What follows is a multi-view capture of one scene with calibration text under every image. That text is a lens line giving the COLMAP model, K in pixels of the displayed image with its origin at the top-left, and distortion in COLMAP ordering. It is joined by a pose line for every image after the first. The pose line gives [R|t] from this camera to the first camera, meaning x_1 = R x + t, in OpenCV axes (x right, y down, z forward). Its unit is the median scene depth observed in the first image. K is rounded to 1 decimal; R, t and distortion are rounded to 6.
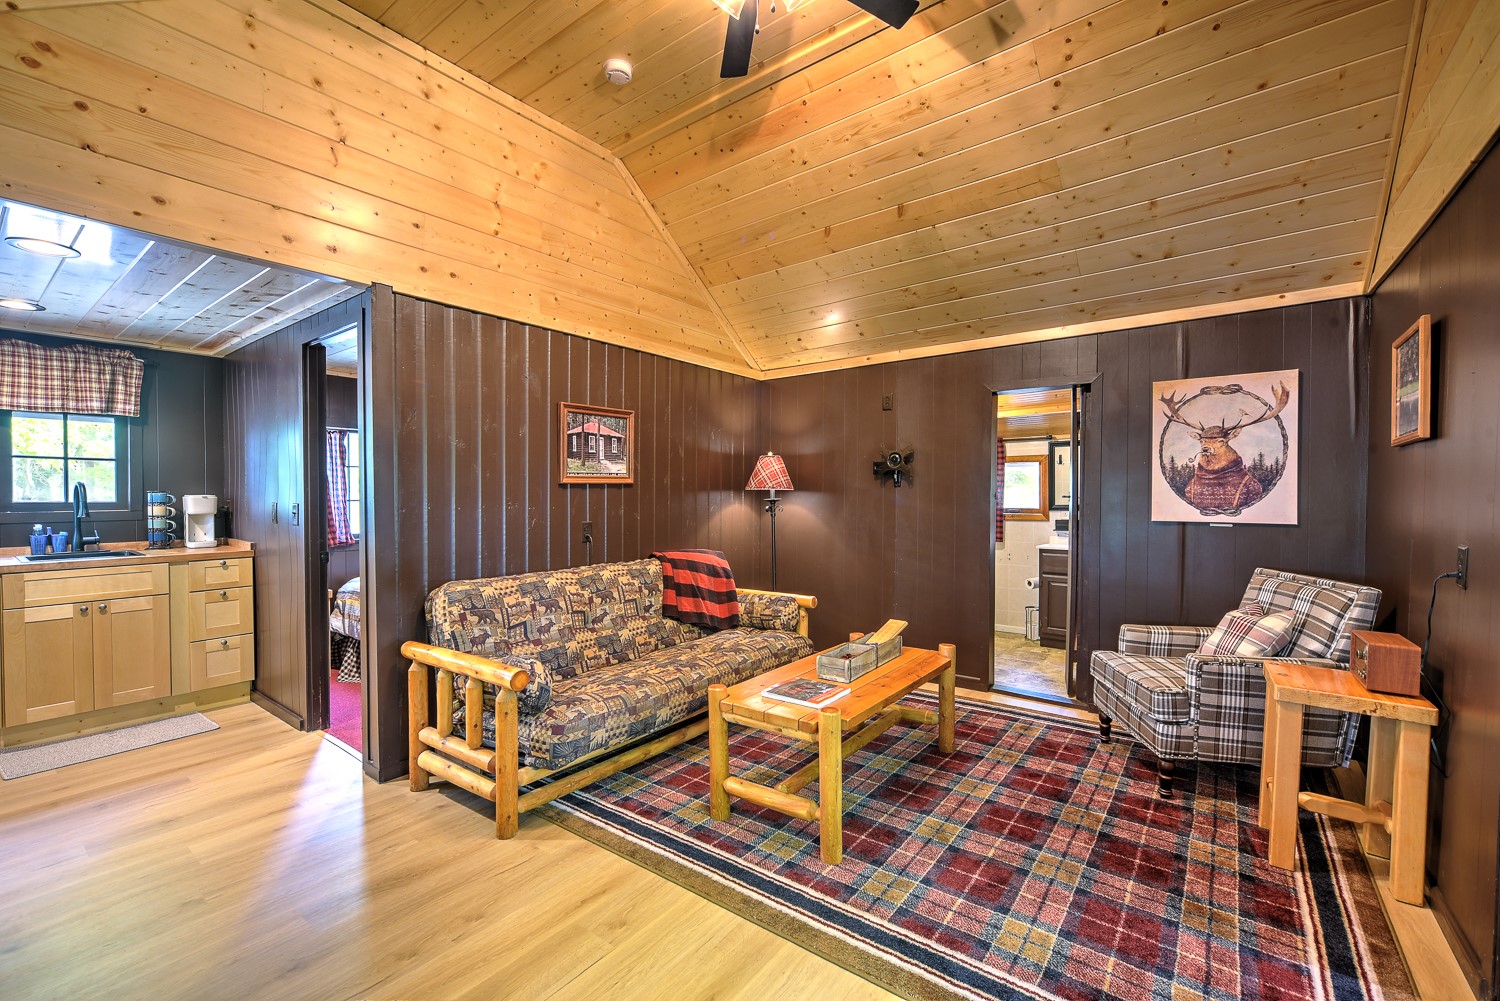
lens RADIAL K [[658.5, 0, 750.0], [0, 658.5, 500.5], [0, 0, 1]] dist [-0.000596, -0.000206]
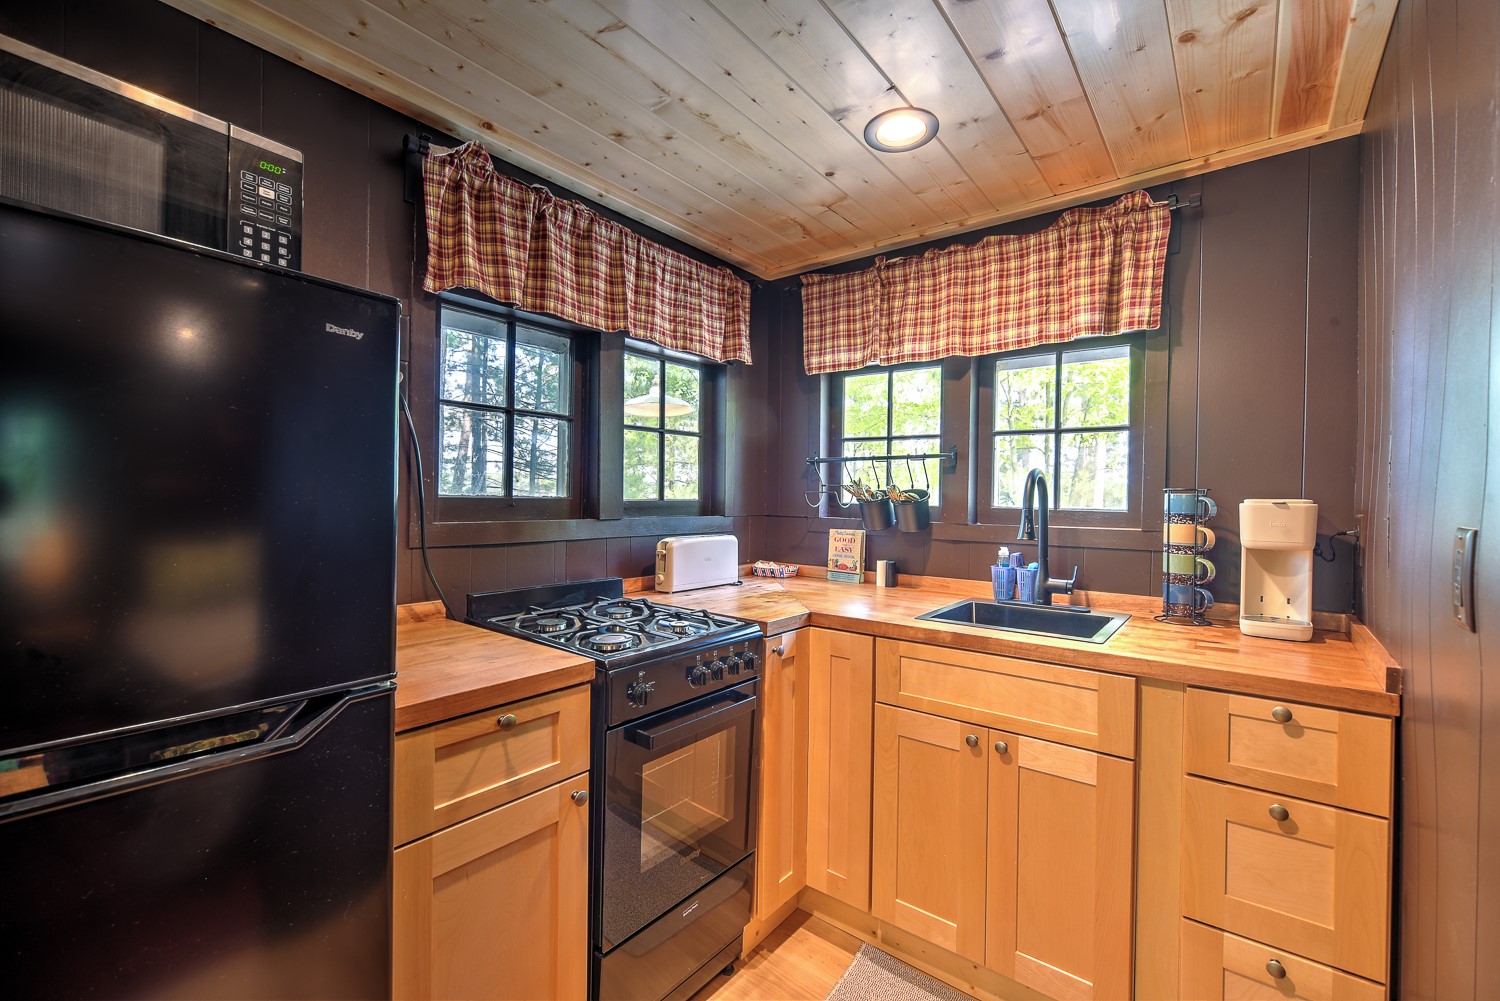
lens RADIAL K [[658.5, 0, 750.0], [0, 658.5, 500.5], [0, 0, 1]] dist [-0.000596, -0.000206]
pose [[0.019537, 0.005886, -0.999792, -0.478551], [-0.025276, 0.999666, 0.005391, -0.001667], [0.999490, 0.025166, 0.019680, 0.717928]]
